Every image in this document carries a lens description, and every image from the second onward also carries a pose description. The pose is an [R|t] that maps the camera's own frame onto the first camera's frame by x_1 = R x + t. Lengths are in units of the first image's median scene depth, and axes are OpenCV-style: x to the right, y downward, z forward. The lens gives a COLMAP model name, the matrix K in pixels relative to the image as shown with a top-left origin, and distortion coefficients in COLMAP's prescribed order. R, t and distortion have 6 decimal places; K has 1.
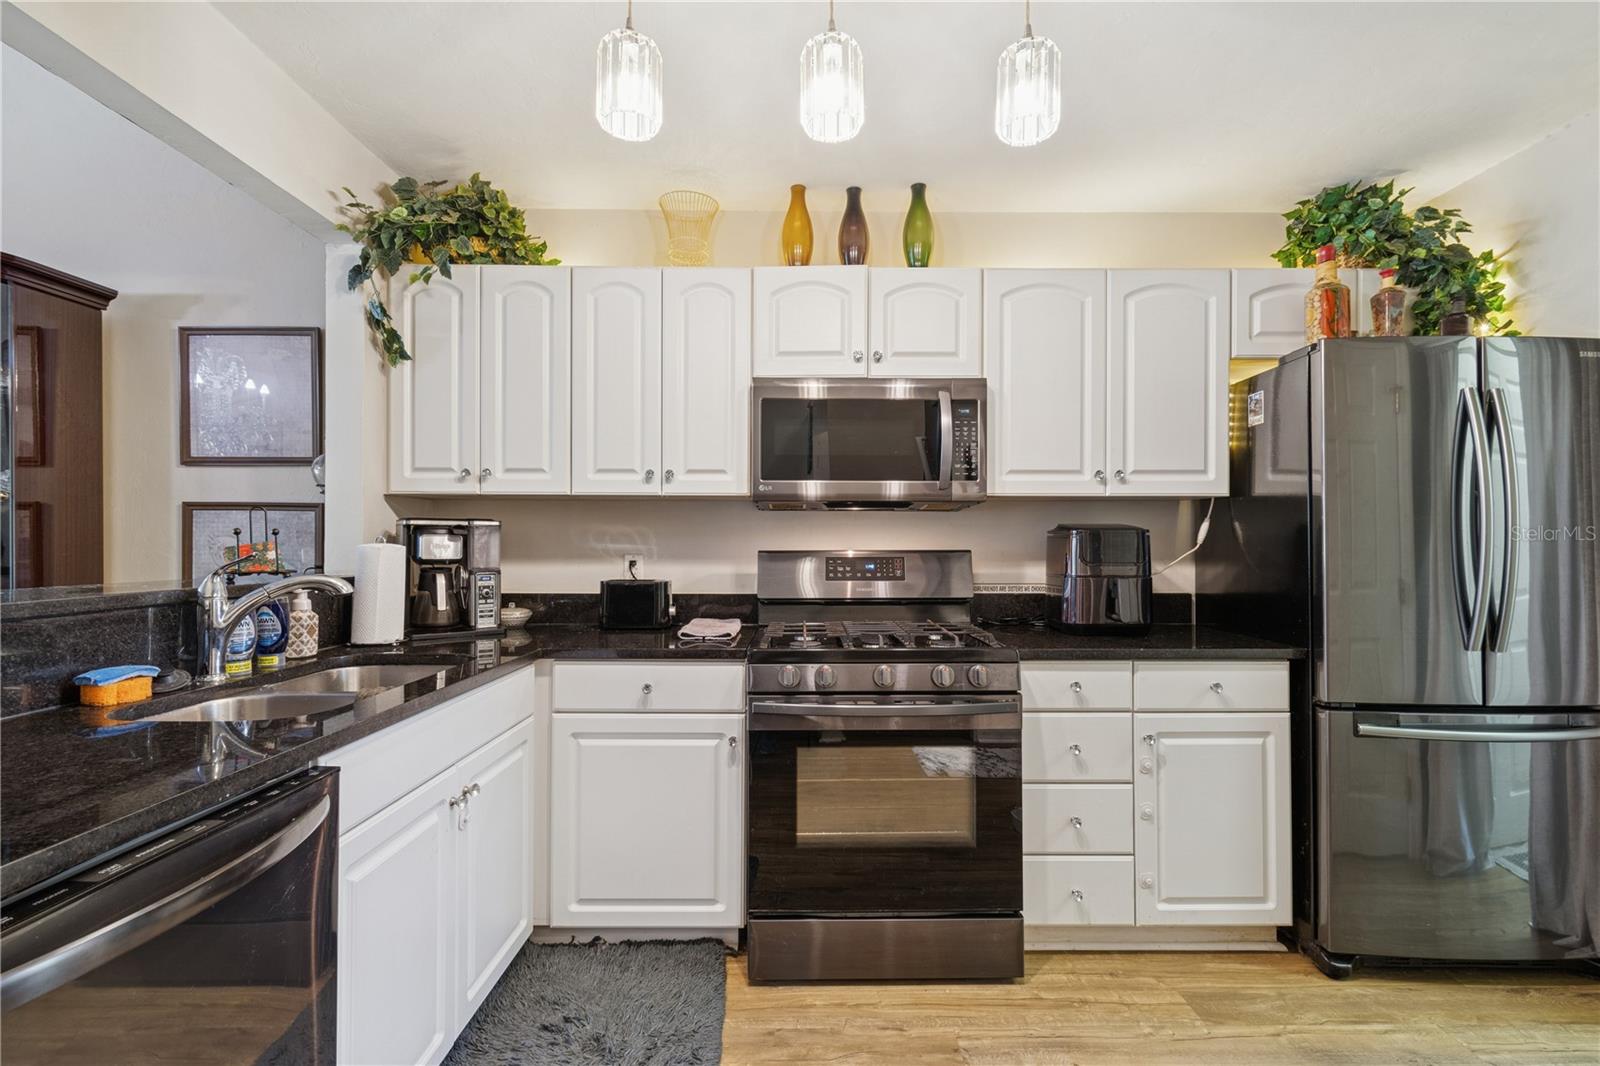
lens RADIAL K [[725.3, 0, 801.7], [0, 725.3, 532.6], [0, 0, 1]] dist [0.004706, -0.002996]
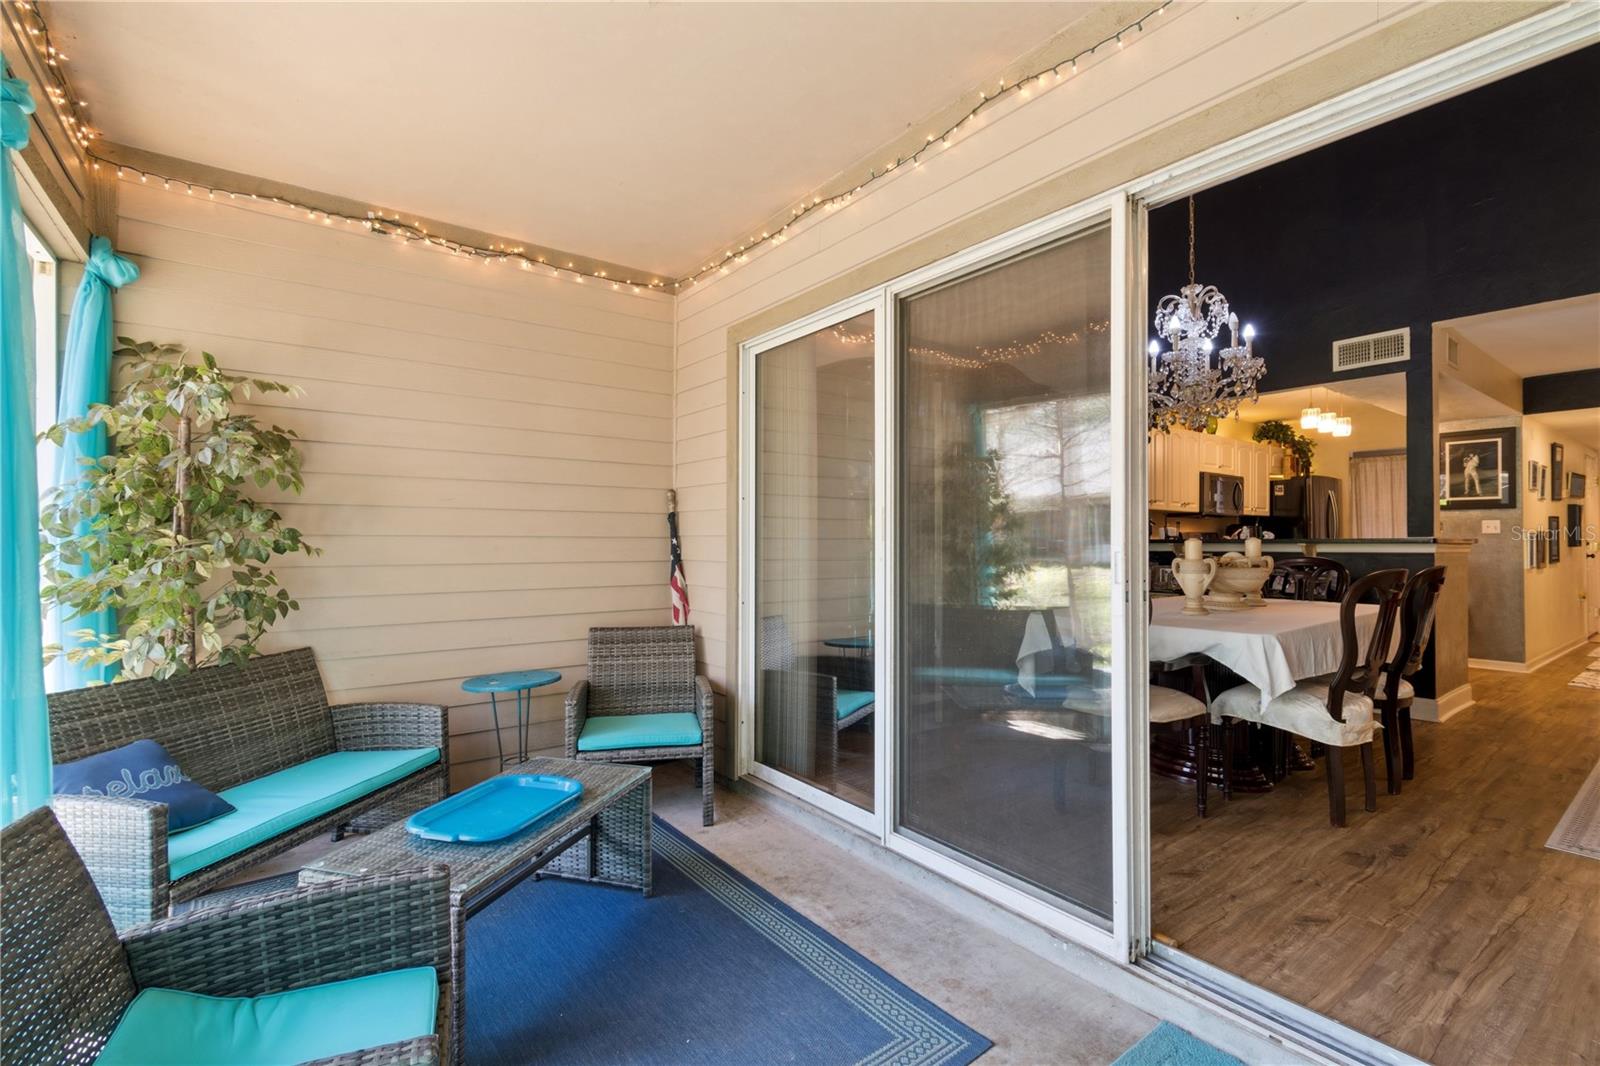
lens RADIAL K [[725.3, 0, 792.0], [0, 725.3, 529.3], [0, 0, 1]] dist [0.004706, -0.002996]
pose [[0.799757, 0.008529, 0.600263, -3.055391], [-0.009417, 0.999954, -0.001661, 0.035867], [-0.600250, -0.004324, 0.799801, -0.324898]]
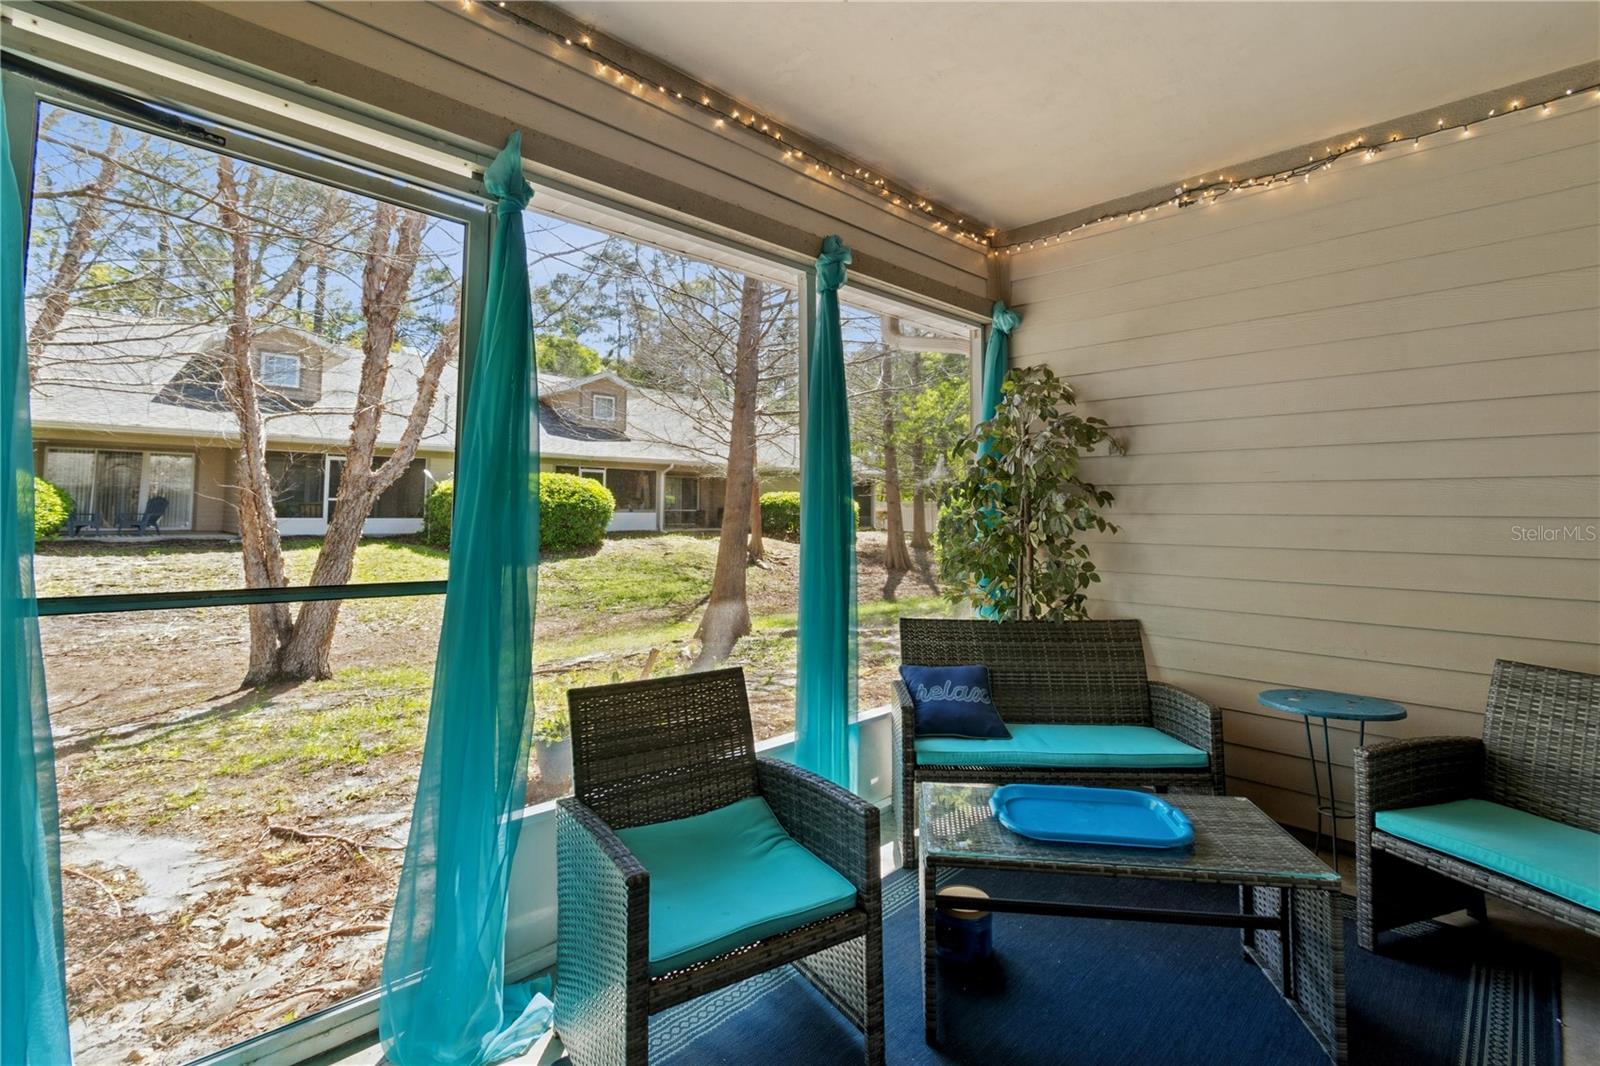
lens RADIAL K [[725.3, 0, 791.4], [0, 725.3, 472.9], [0, 0, 1]] dist [0.004706, -0.002996]
pose [[0.716934, -0.034772, -0.696273, -2.499216], [0.006336, 0.999039, -0.043368, 0.030474], [0.697112, 0.026680, 0.716466, -0.224663]]
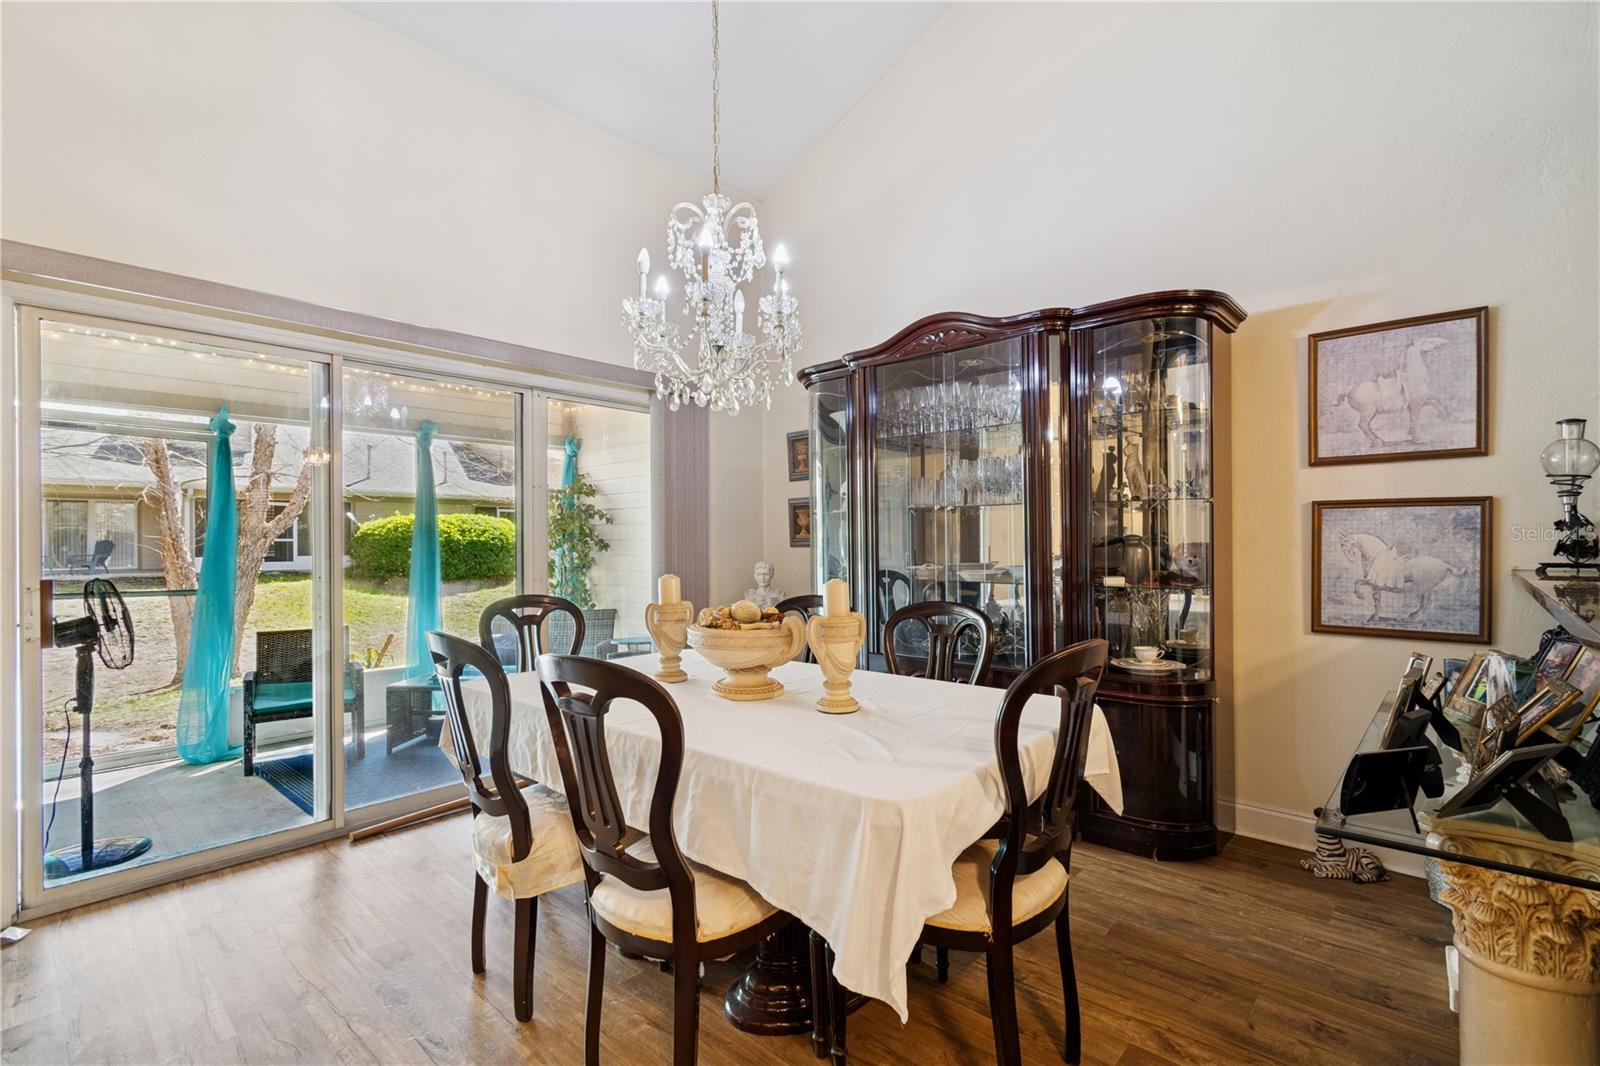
lens RADIAL K [[725.3, 0, 802.7], [0, 725.3, 541.4], [0, 0, 1]] dist [0.004706, -0.002996]
pose [[0.746493, -0.006667, -0.665360, -0.791272], [0.018165, 0.999781, 0.010362, -0.010040], [0.665145, -0.019822, 0.746451, -0.307932]]
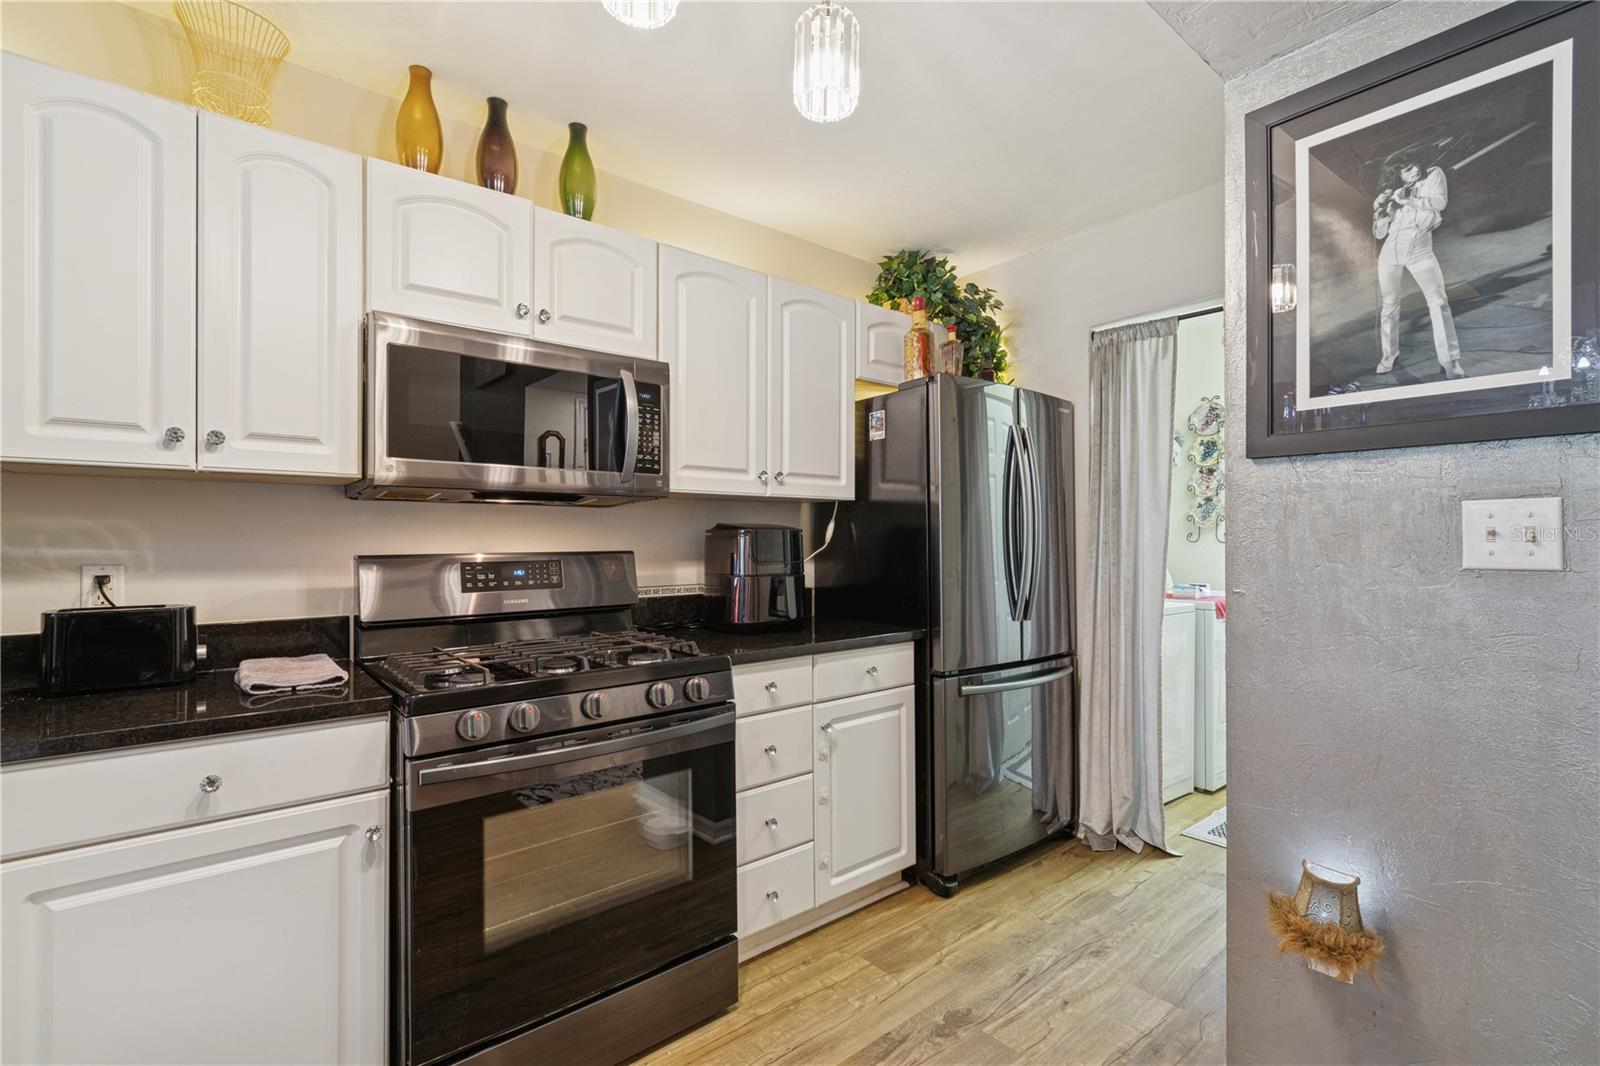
lens RADIAL K [[725.3, 0, 812.9], [0, 725.3, 533.6], [0, 0, 1]] dist [0.004706, -0.002996]
pose [[0.767160, 0.002257, 0.641451, -0.188273], [-0.004173, 0.999990, 0.001472, 0.000389], [-0.641442, -0.003806, 0.767162, 0.175466]]
